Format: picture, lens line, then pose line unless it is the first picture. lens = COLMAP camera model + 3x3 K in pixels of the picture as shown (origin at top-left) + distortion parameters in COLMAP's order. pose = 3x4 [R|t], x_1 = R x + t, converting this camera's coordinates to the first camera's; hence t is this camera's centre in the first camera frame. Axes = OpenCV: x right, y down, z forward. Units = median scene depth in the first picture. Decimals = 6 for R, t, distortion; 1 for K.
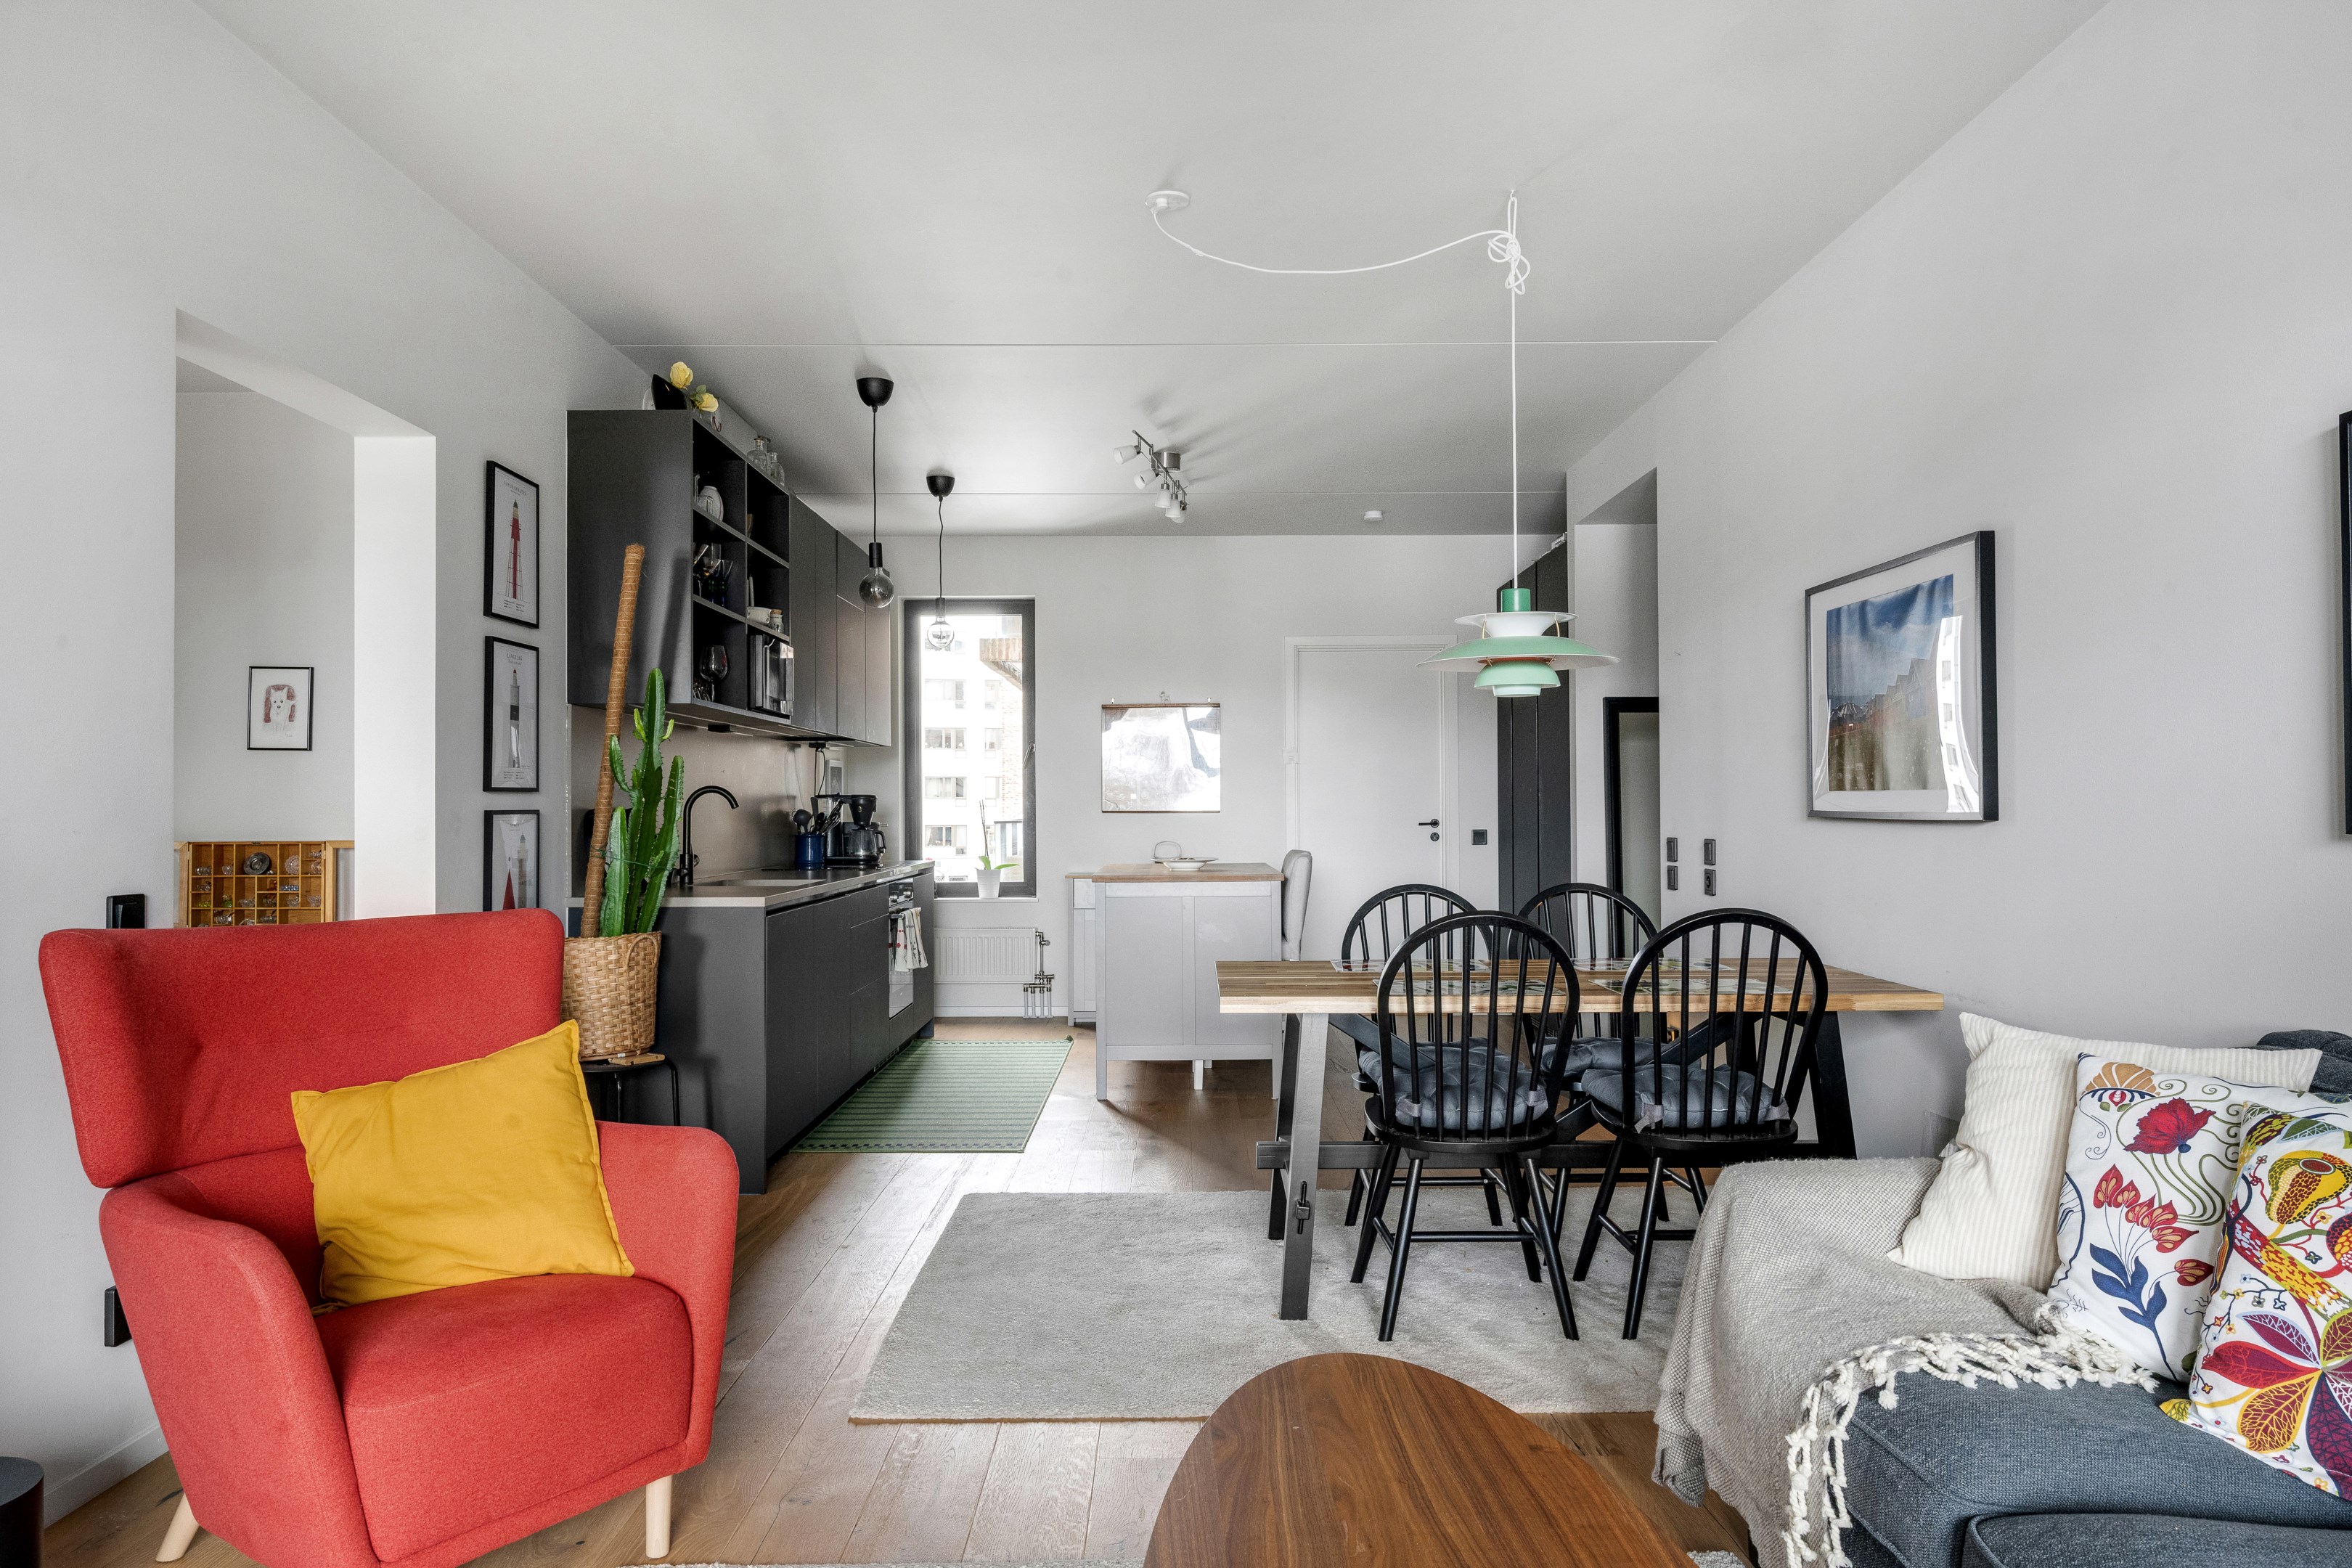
lens RADIAL K [[1590.3, 0, 1177.9], [0, 1590.3, 768.7], [0, 0, 1]] dist [0.002901, 0.000511]
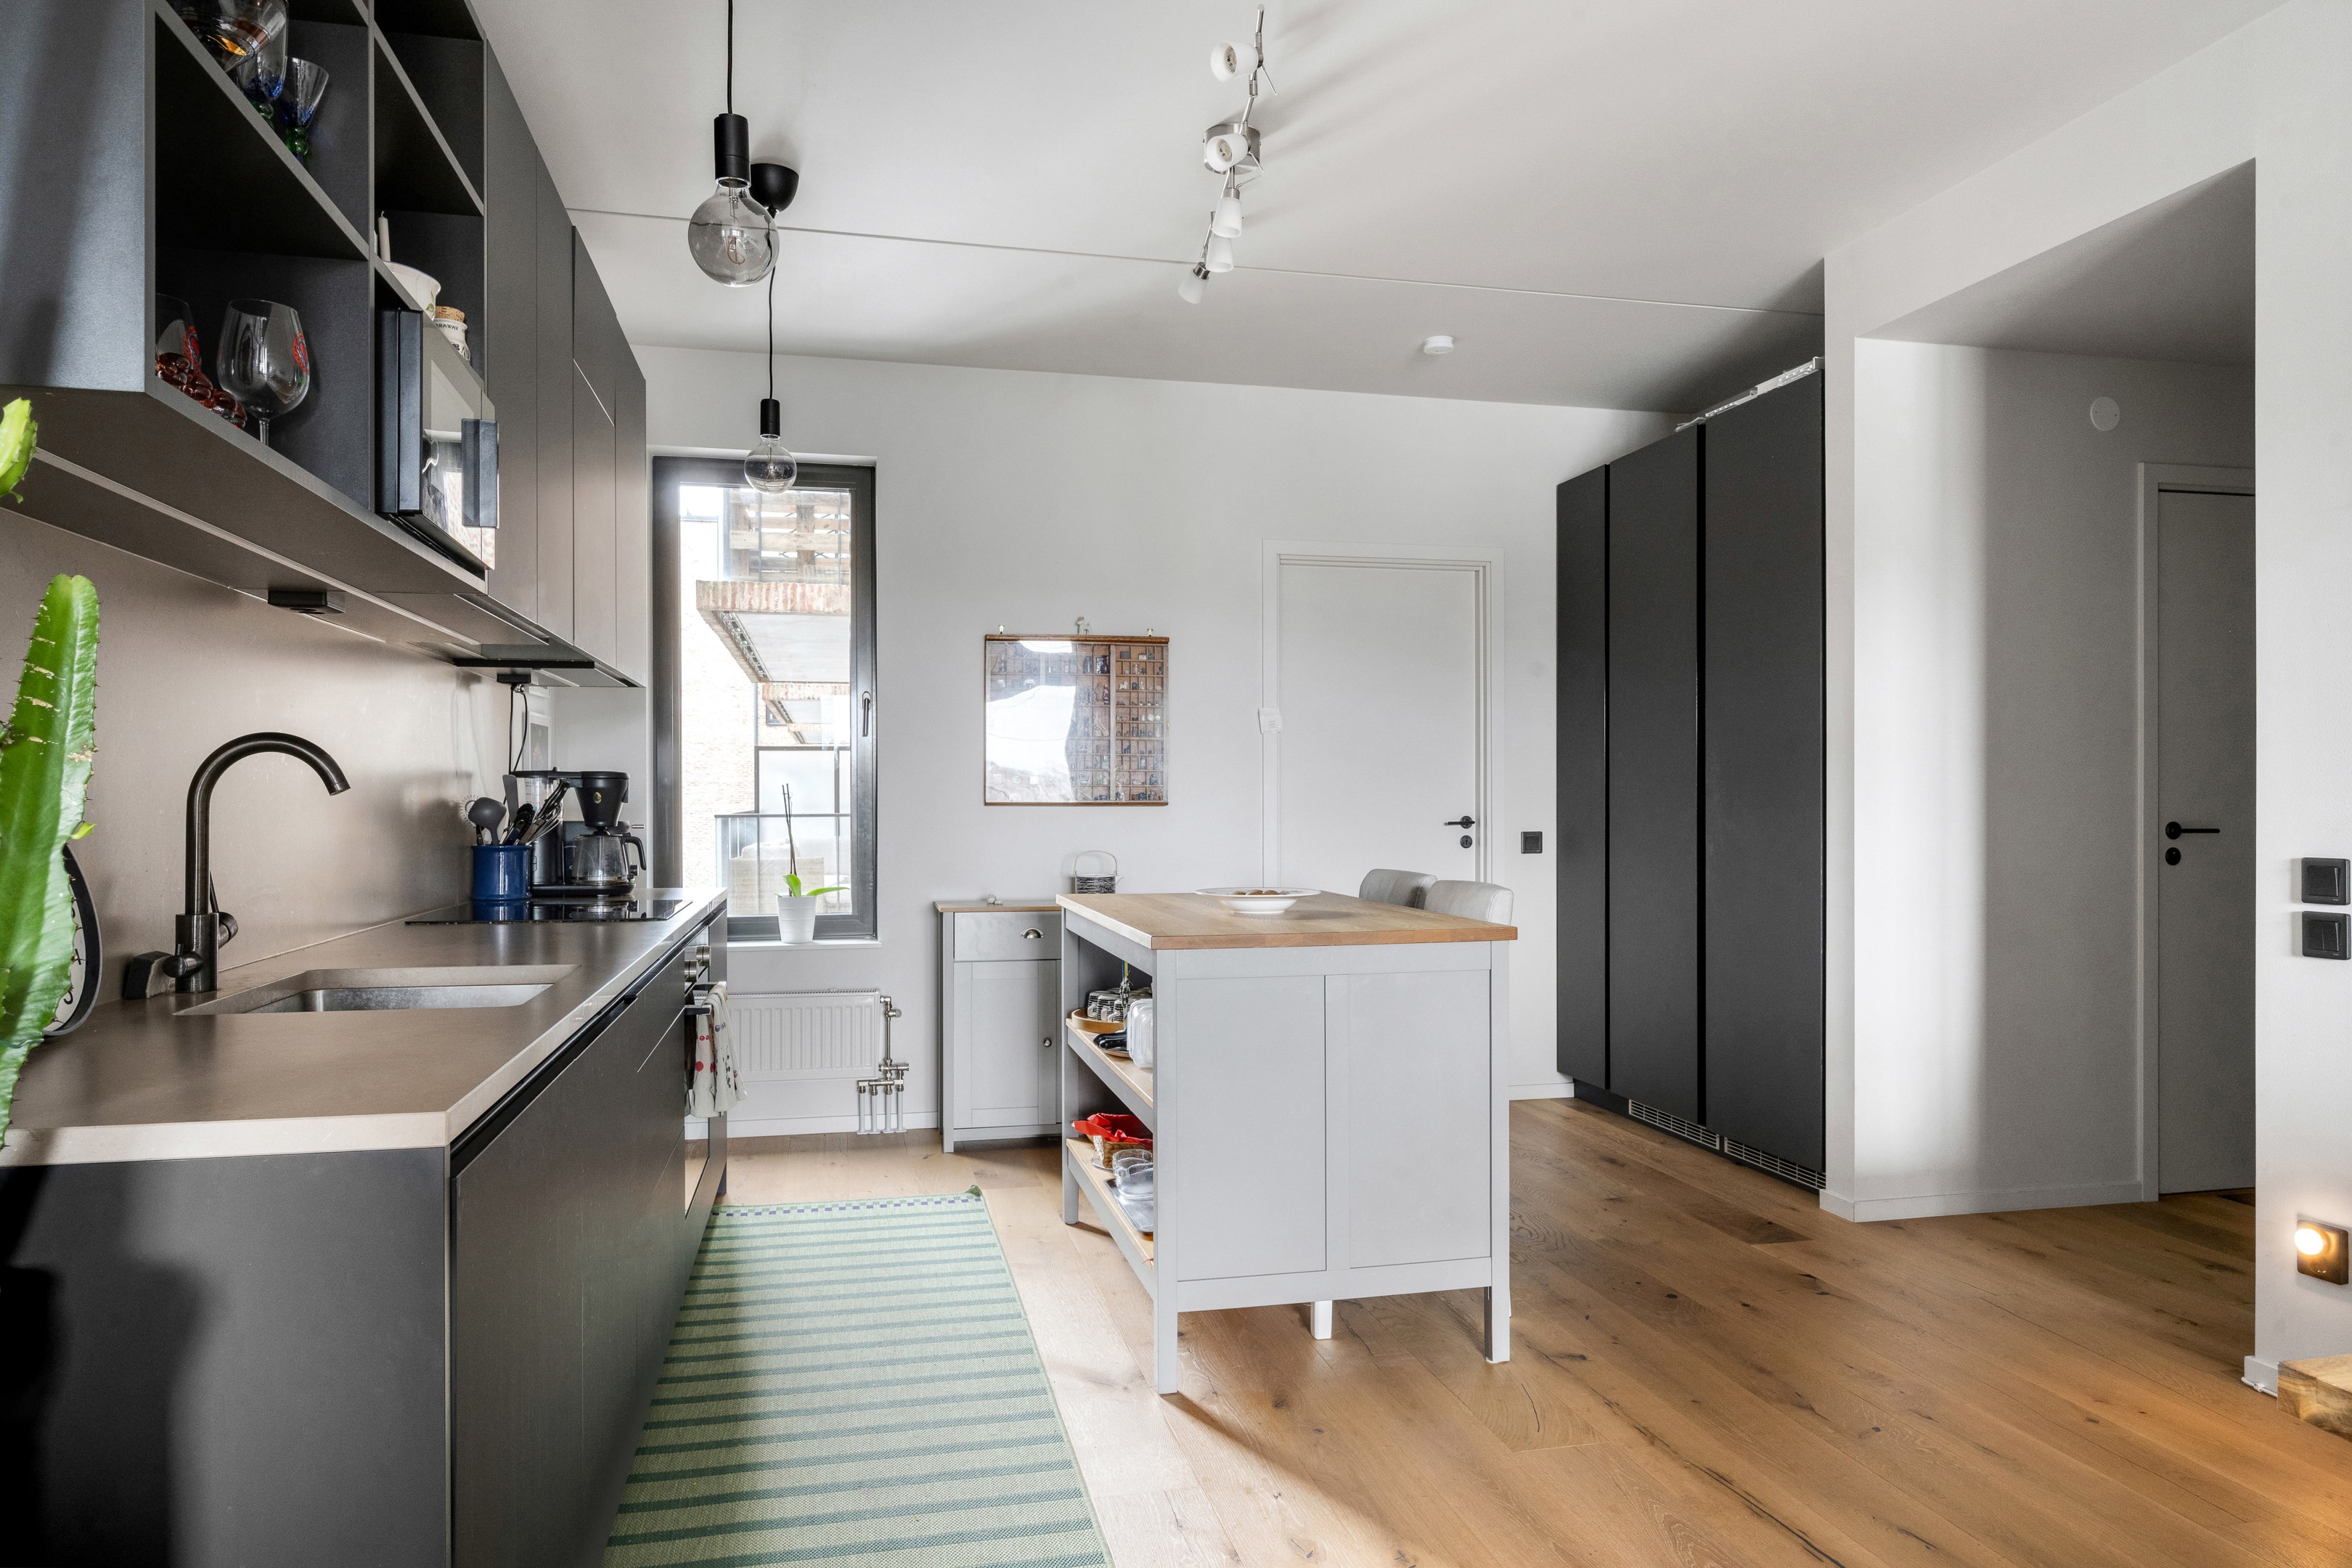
lens RADIAL K [[1526.2, 0, 1176.0], [0, 1526.2, 784.0], [0, 0, 1]] dist [0.037710, -0.001915]
pose [[0.976102, 0.006384, 0.217220, -0.119635], [-0.009572, 0.999861, 0.013625, 0.011444], [-0.217103, -0.015378, 0.976027, 0.437239]]
